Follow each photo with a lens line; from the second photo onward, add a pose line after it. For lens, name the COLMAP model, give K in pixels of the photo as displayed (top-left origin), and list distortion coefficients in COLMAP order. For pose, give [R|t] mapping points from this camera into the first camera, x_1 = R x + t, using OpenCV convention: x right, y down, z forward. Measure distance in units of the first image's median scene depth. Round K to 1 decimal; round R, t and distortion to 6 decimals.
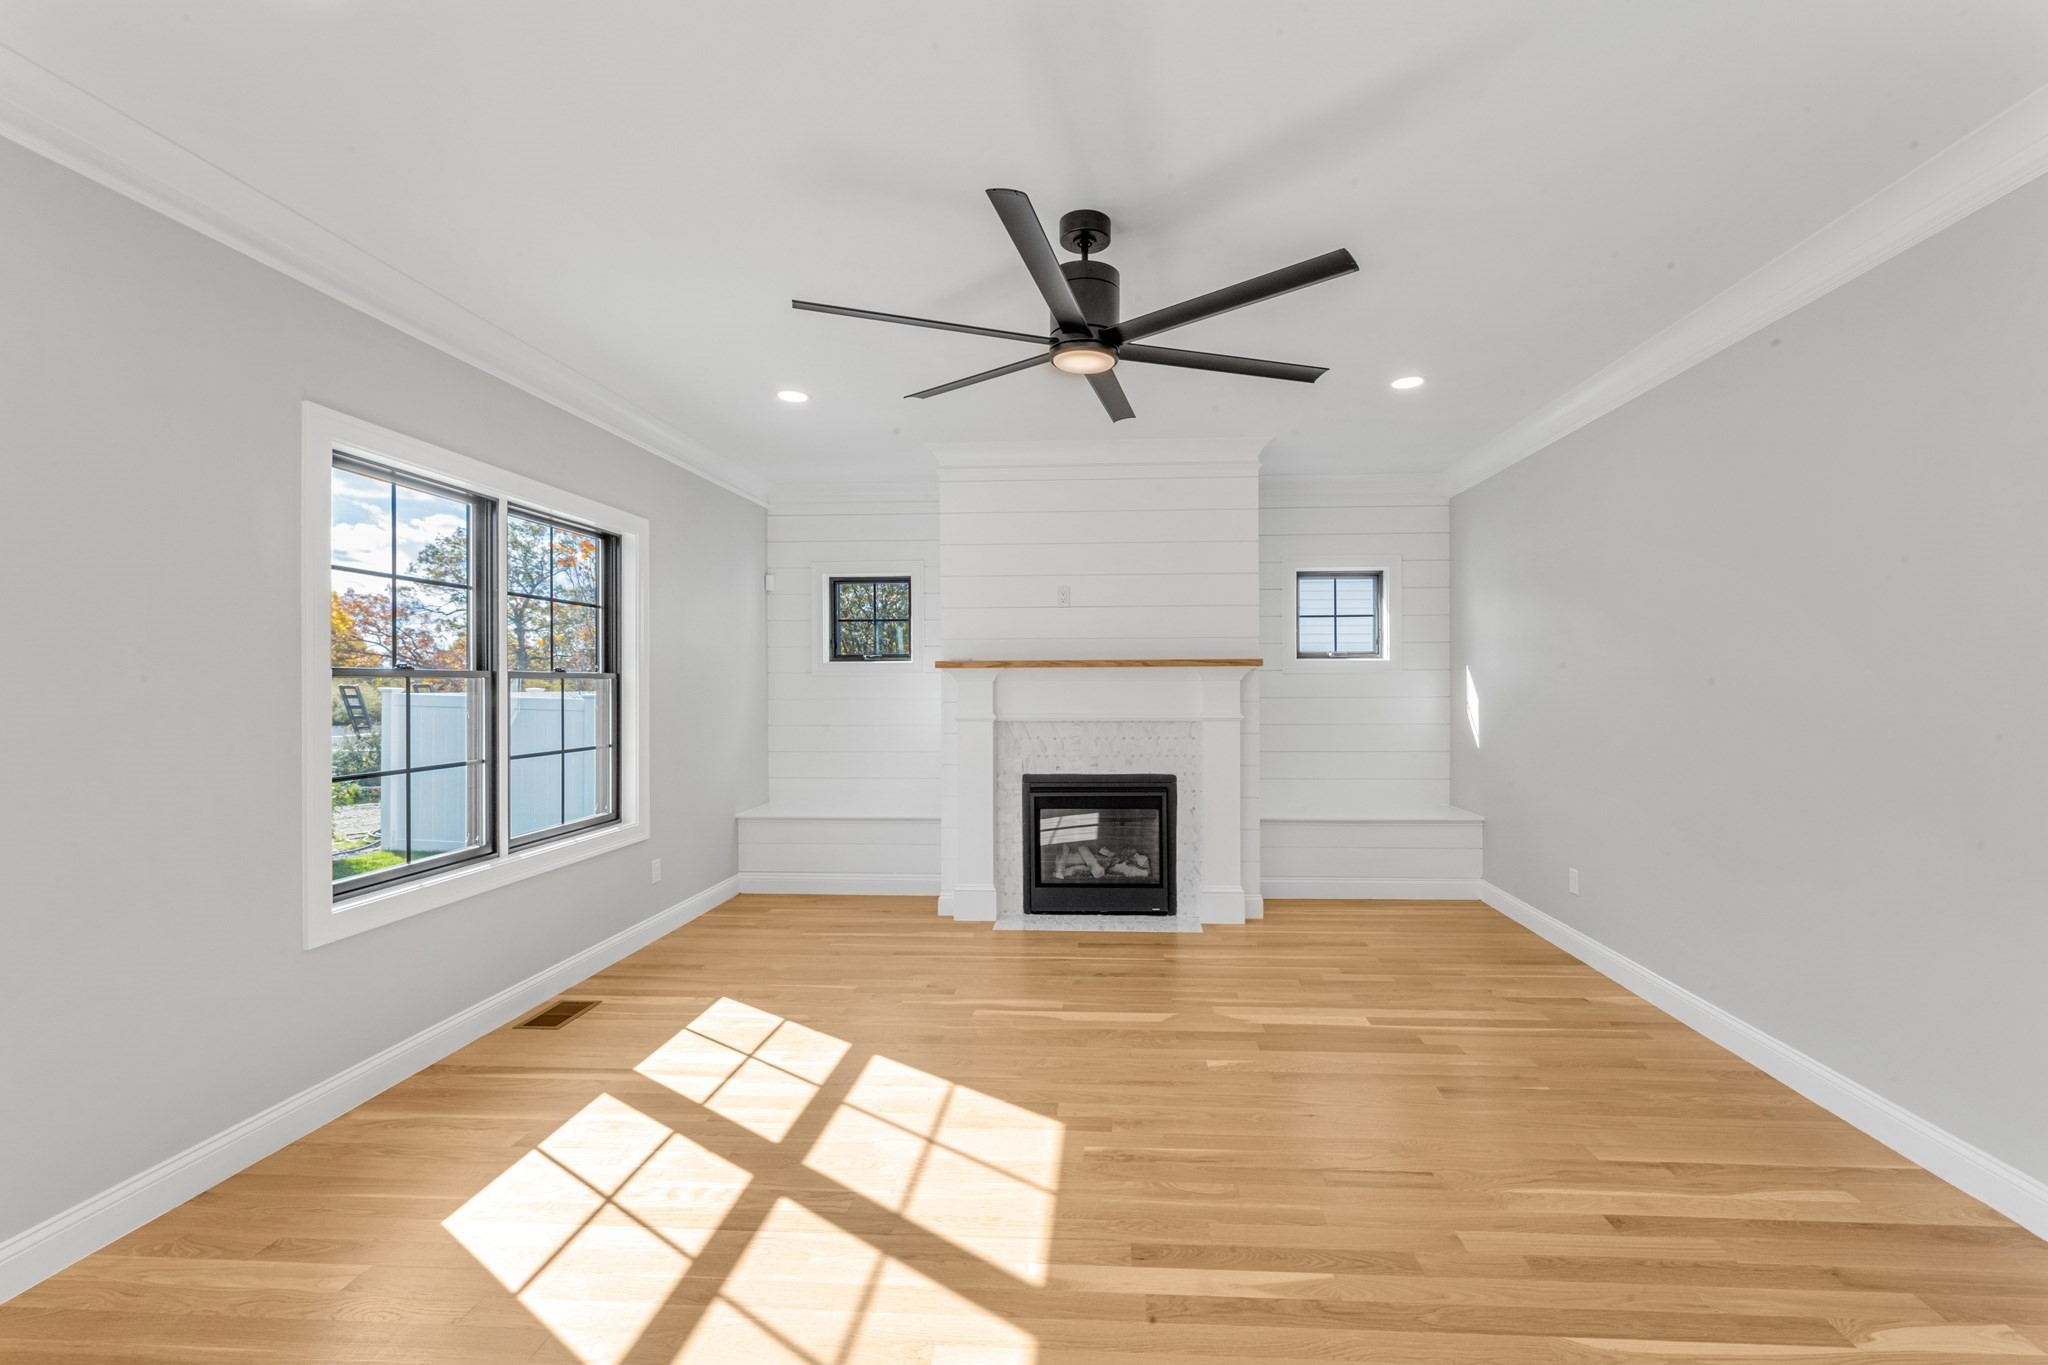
lens RADIAL K [[996.4, 0, 1052.8], [0, 996.4, 680.5], [0, 0, 1]] dist [0.018151, -0.000044]
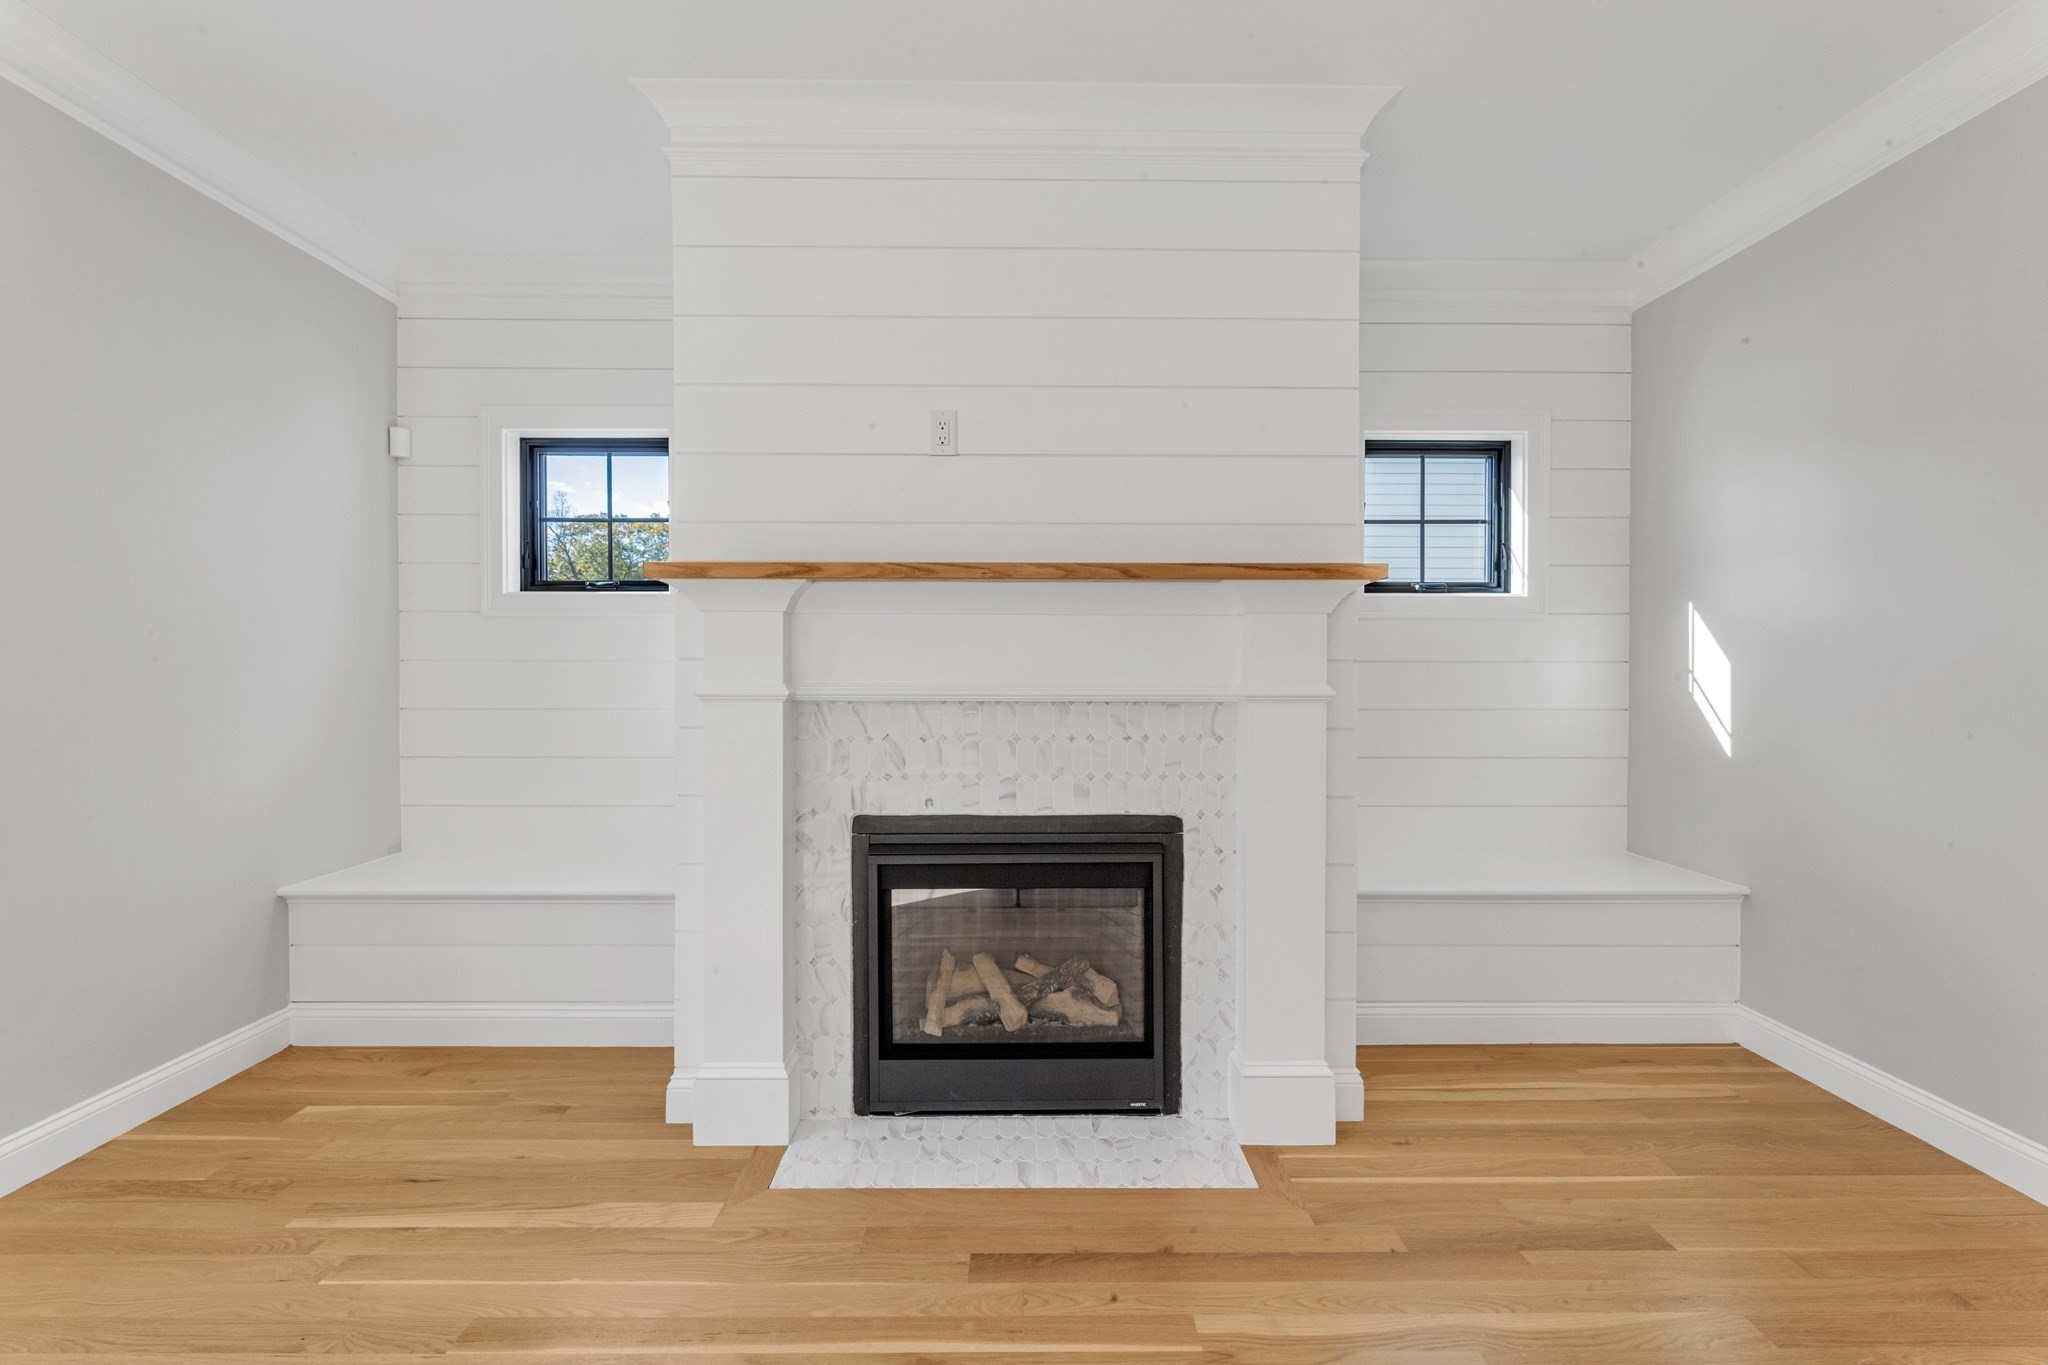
lens RADIAL K [[996.4, 0, 1052.8], [0, 996.4, 680.5], [0, 0, 1]] dist [0.018151, -0.000044]
pose [[0.995427, 0.004723, 0.095407, 0.017692], [-0.006463, 0.999818, 0.017941, 0.022267], [-0.095305, -0.018475, 0.995277, 0.527111]]
